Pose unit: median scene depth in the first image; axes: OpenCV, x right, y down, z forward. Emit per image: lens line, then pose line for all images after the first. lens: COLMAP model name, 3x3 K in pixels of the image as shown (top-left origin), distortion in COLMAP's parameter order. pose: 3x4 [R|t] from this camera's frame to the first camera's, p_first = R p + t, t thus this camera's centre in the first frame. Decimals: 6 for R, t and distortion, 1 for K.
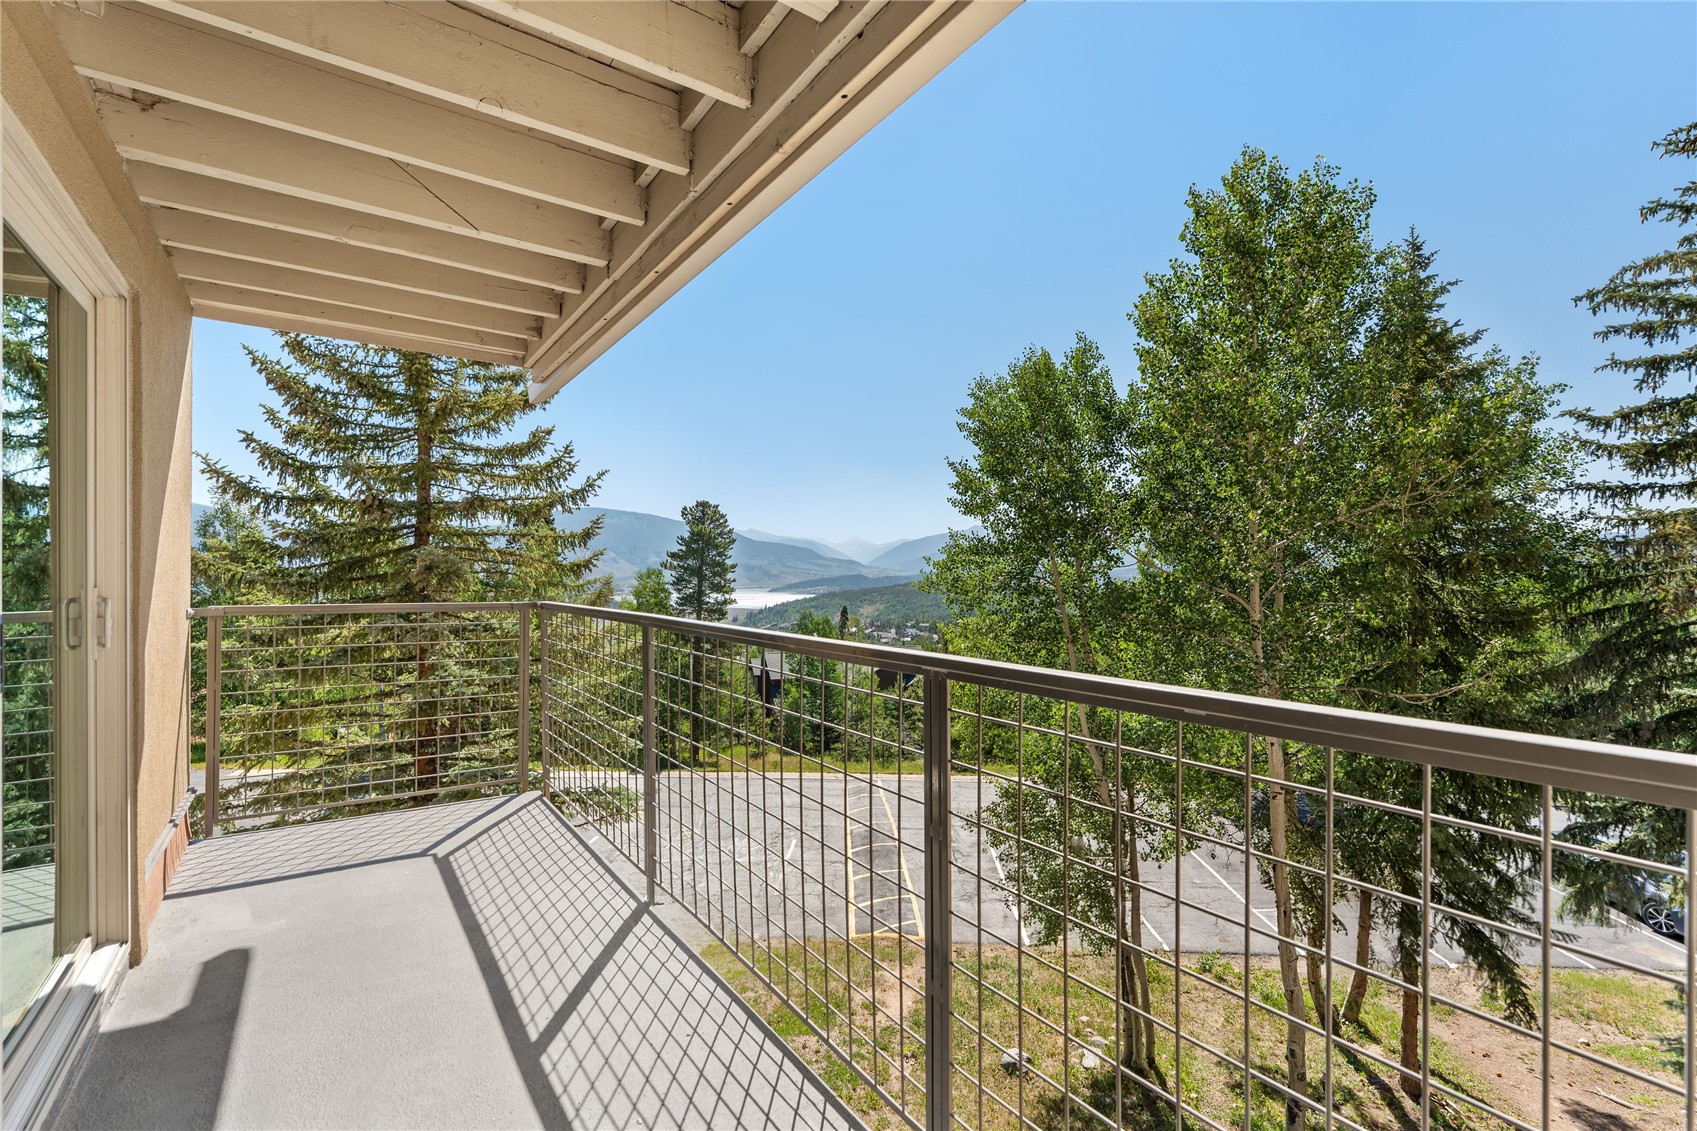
lens RADIAL K [[756.7, 0, 844.3], [0, 756.7, 565.5], [0, 0, 1]] dist [-0.001388, 0.000031]
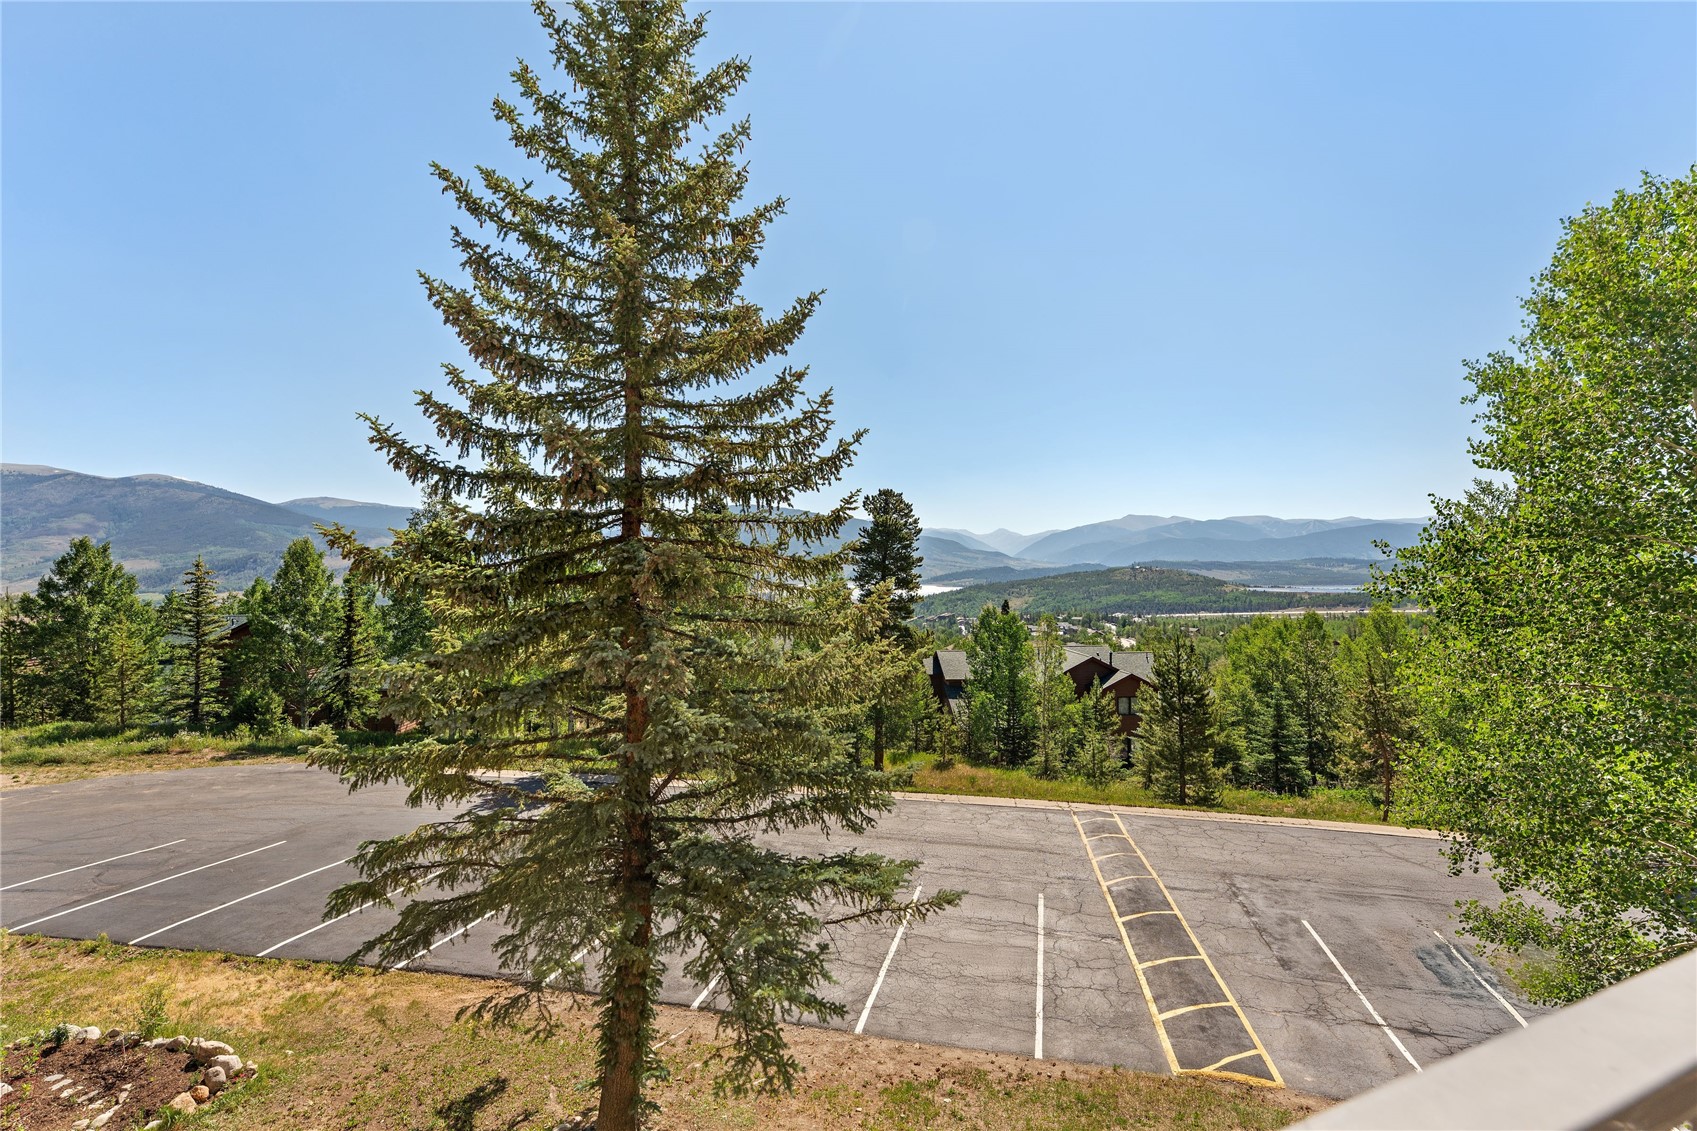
lens RADIAL K [[735.8, 0, 845.9], [0, 735.8, 558.3], [0, 0, 1]] dist [-0.010766, -0.000079]
pose [[0.983916, -0.006815, -0.178500, -0.208945], [0.006881, 0.999976, -0.000249, -0.003002], [0.178498, -0.000983, 0.983940, 0.303932]]
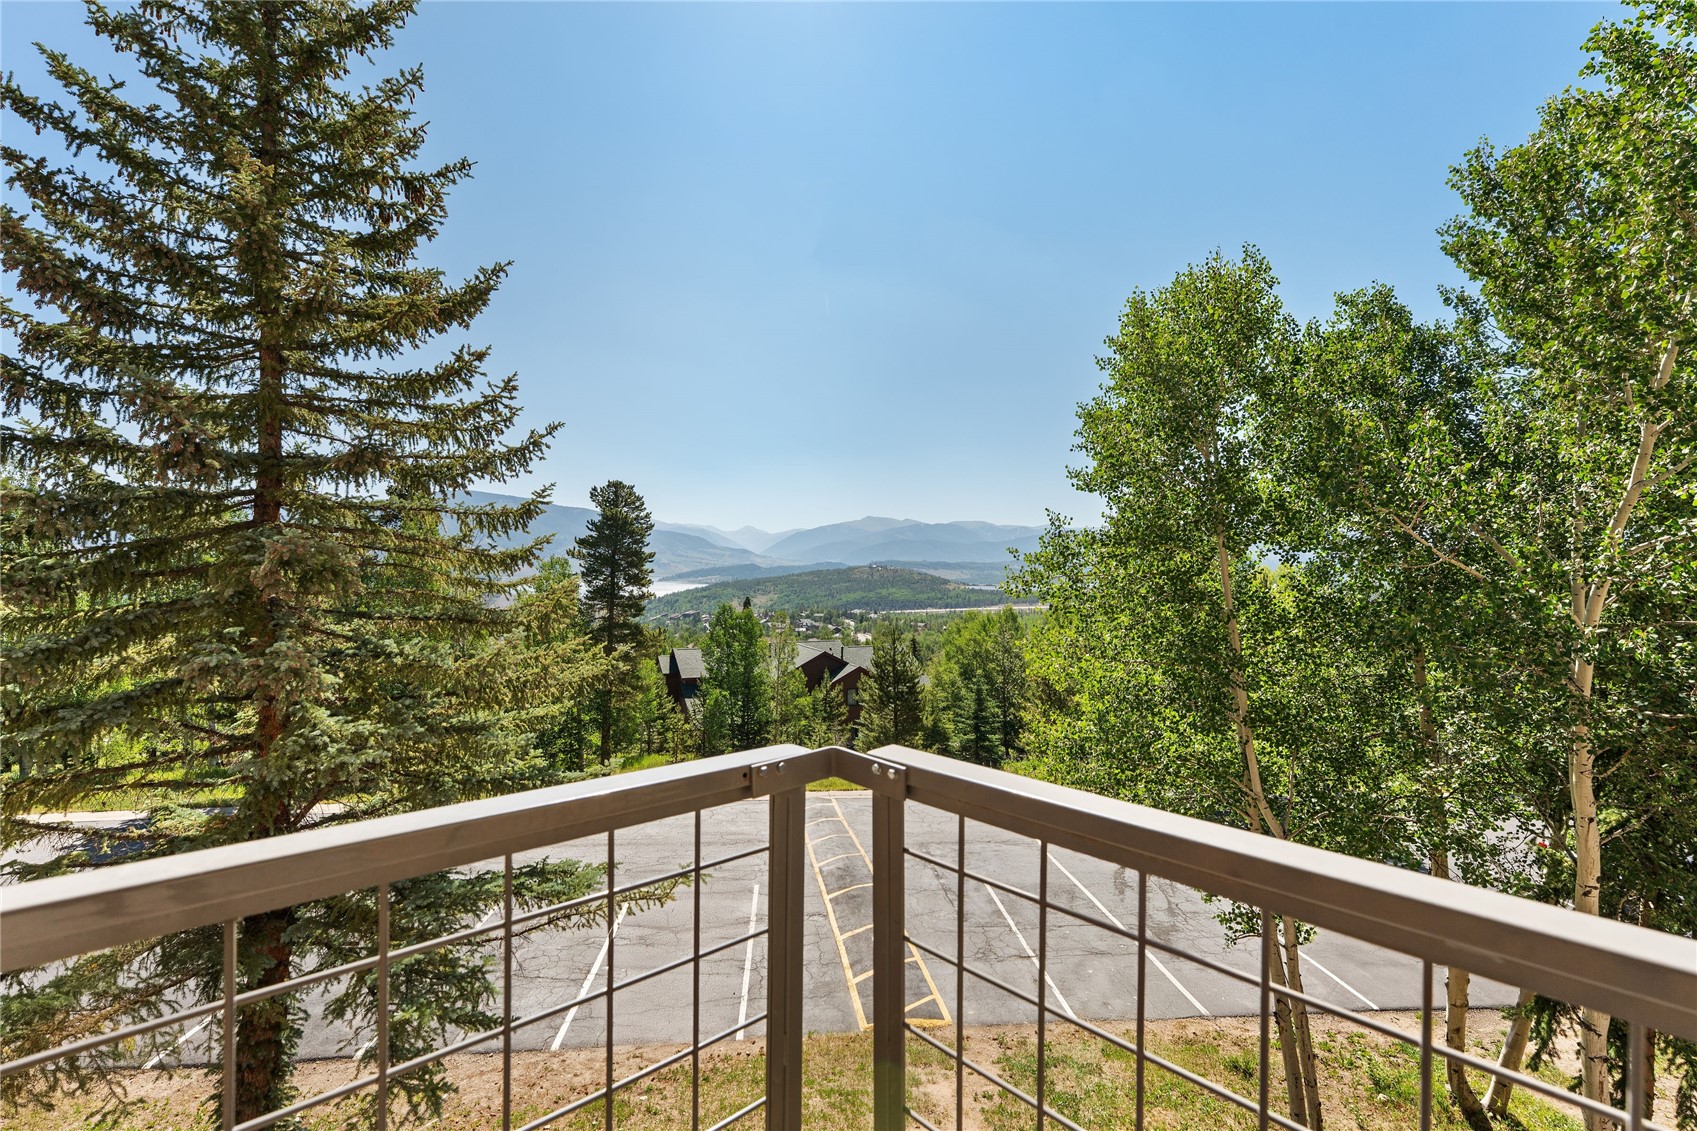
lens RADIAL K [[748.4, 0, 844.6], [0, 748.4, 562.1], [0, 0, 1]] dist [-0.004186, 0.000334]
pose [[0.988123, 0.008383, 0.153434, -0.159798], [-0.009833, 0.999914, 0.008693, -0.002580], [-0.153348, -0.010098, 0.988121, 0.278656]]
